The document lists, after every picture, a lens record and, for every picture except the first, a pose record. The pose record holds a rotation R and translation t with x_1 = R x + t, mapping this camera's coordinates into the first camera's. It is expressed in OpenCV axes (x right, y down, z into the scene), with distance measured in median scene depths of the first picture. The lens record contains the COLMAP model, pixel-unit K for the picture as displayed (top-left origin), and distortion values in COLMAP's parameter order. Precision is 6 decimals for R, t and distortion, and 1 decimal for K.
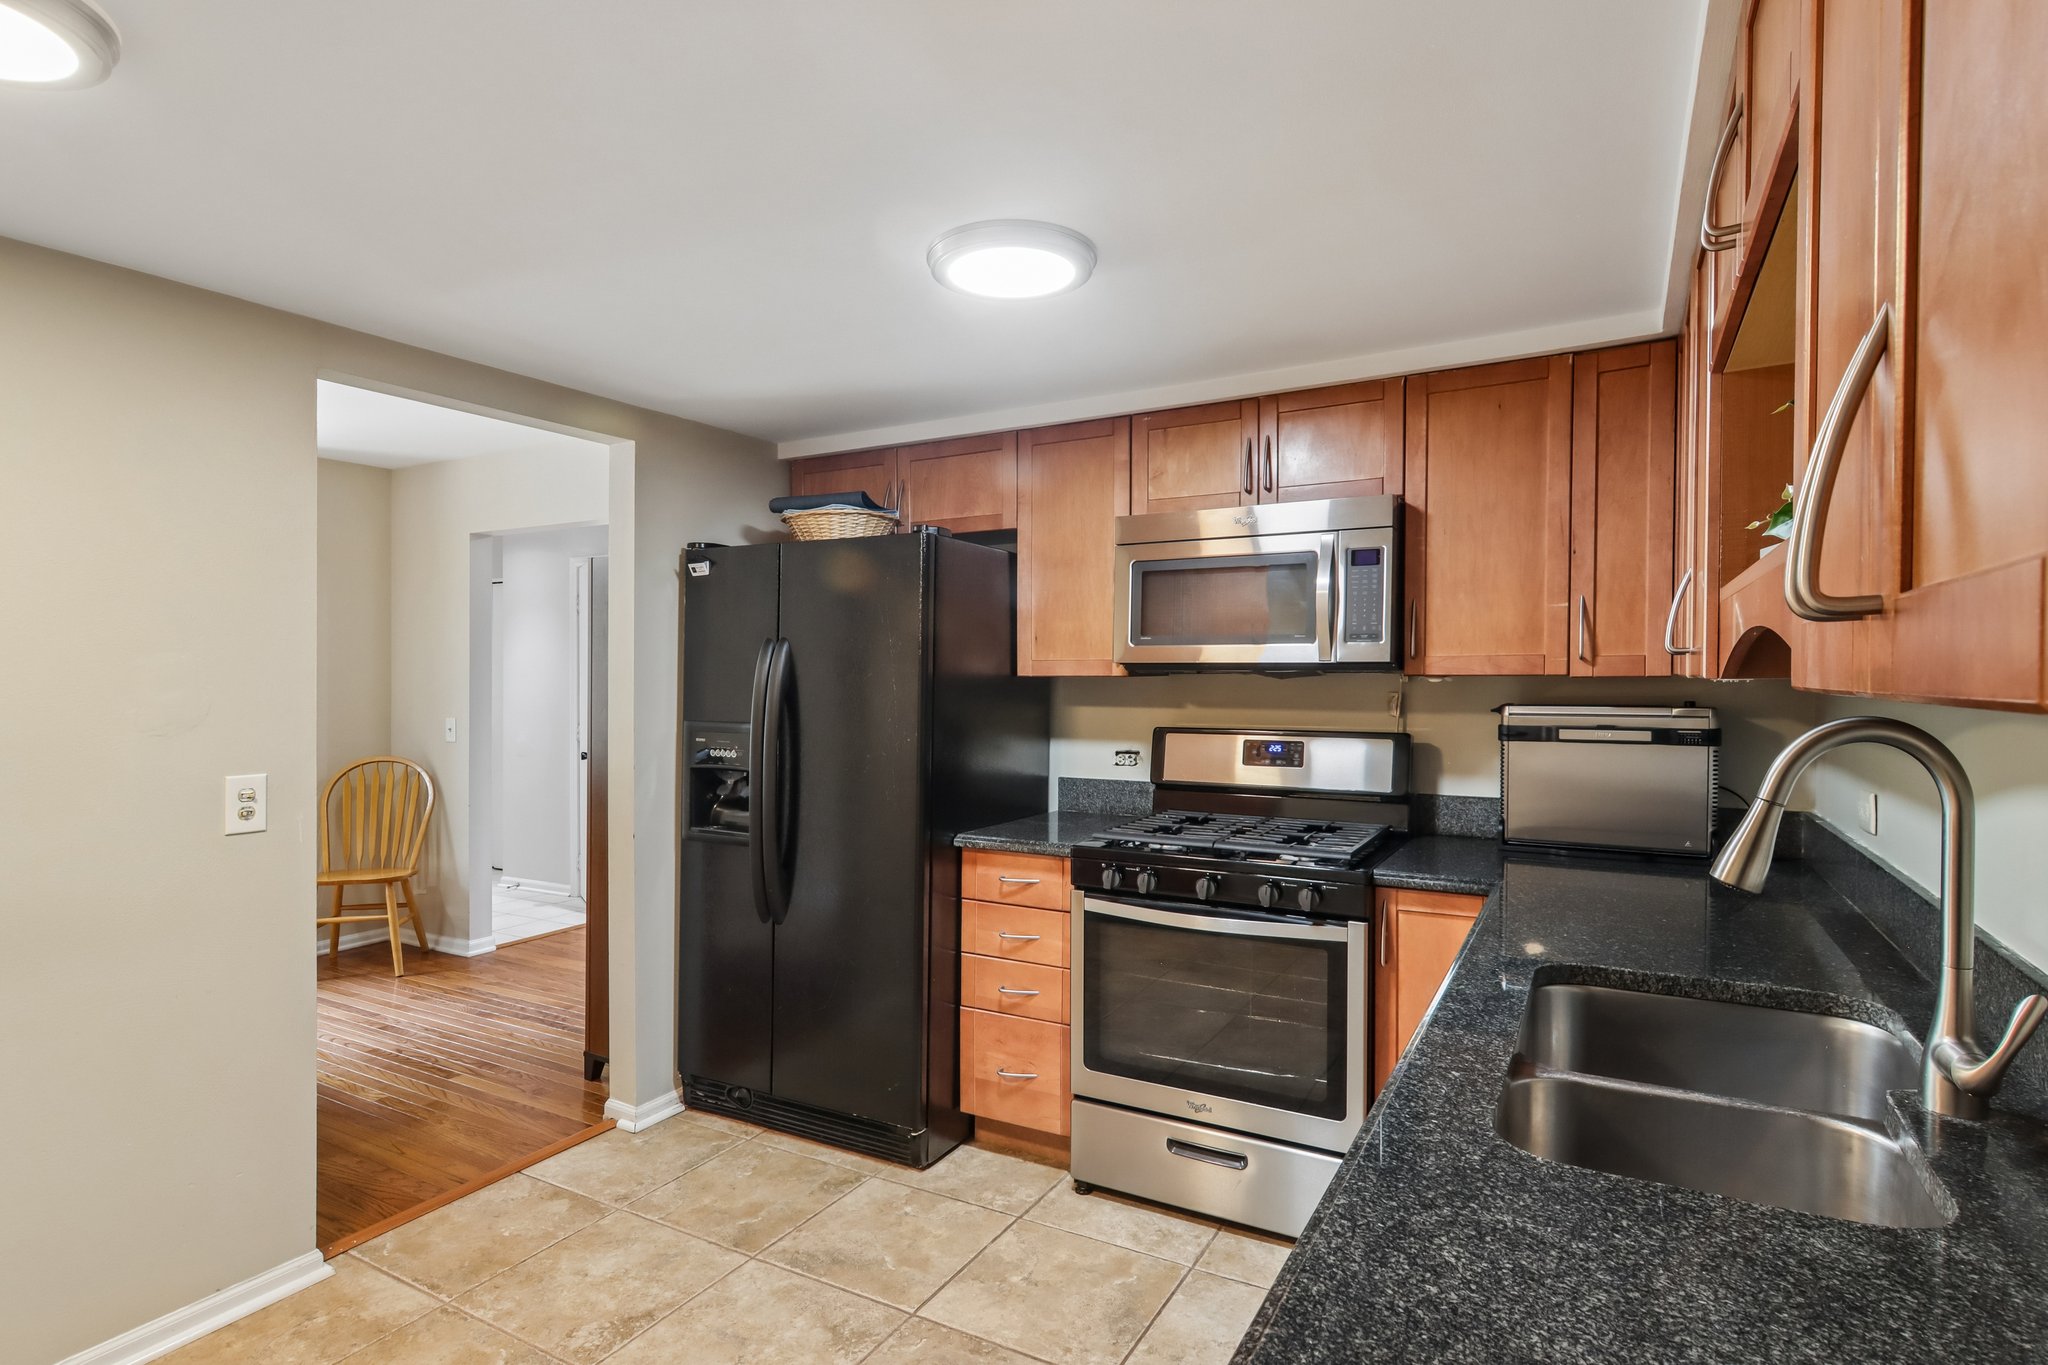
lens RADIAL K [[1039.0, 0, 1011.5], [0, 1039.0, 677.1], [0, 0, 1]] dist [-0.004459, -0.001968]
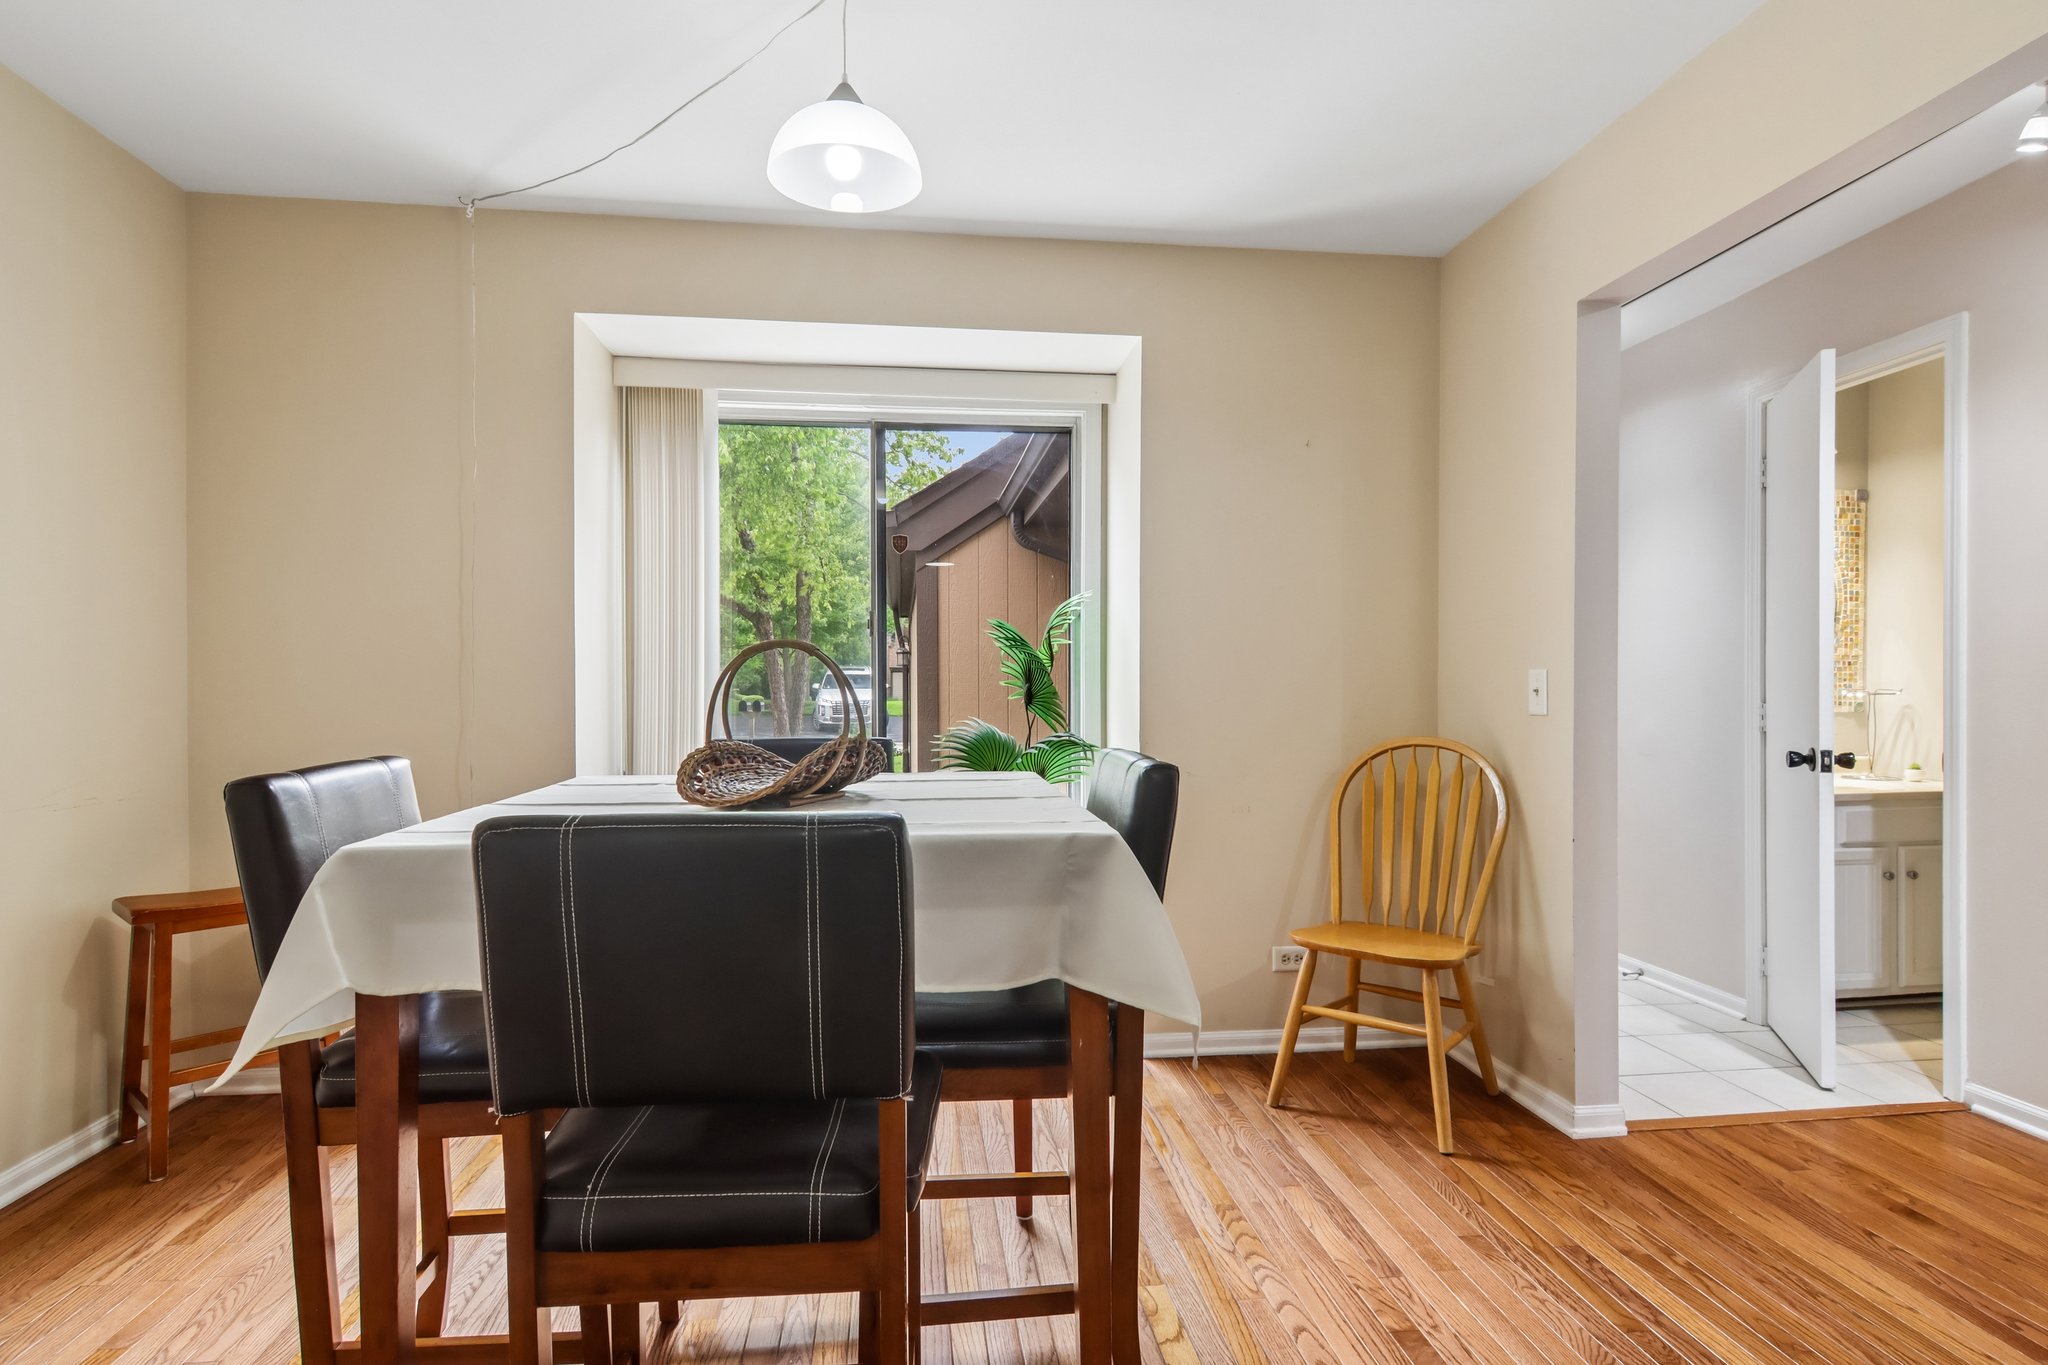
lens RADIAL K [[1039.0, 0, 1018.8], [0, 1039.0, 684.8], [0, 0, 1]] dist [-0.004459, -0.001968]
pose [[0.594570, -0.001851, -0.804042, -0.434693], [-0.002055, 0.999991, -0.003822, 0.080738], [0.804042, 0.003925, 0.594560, 0.752689]]
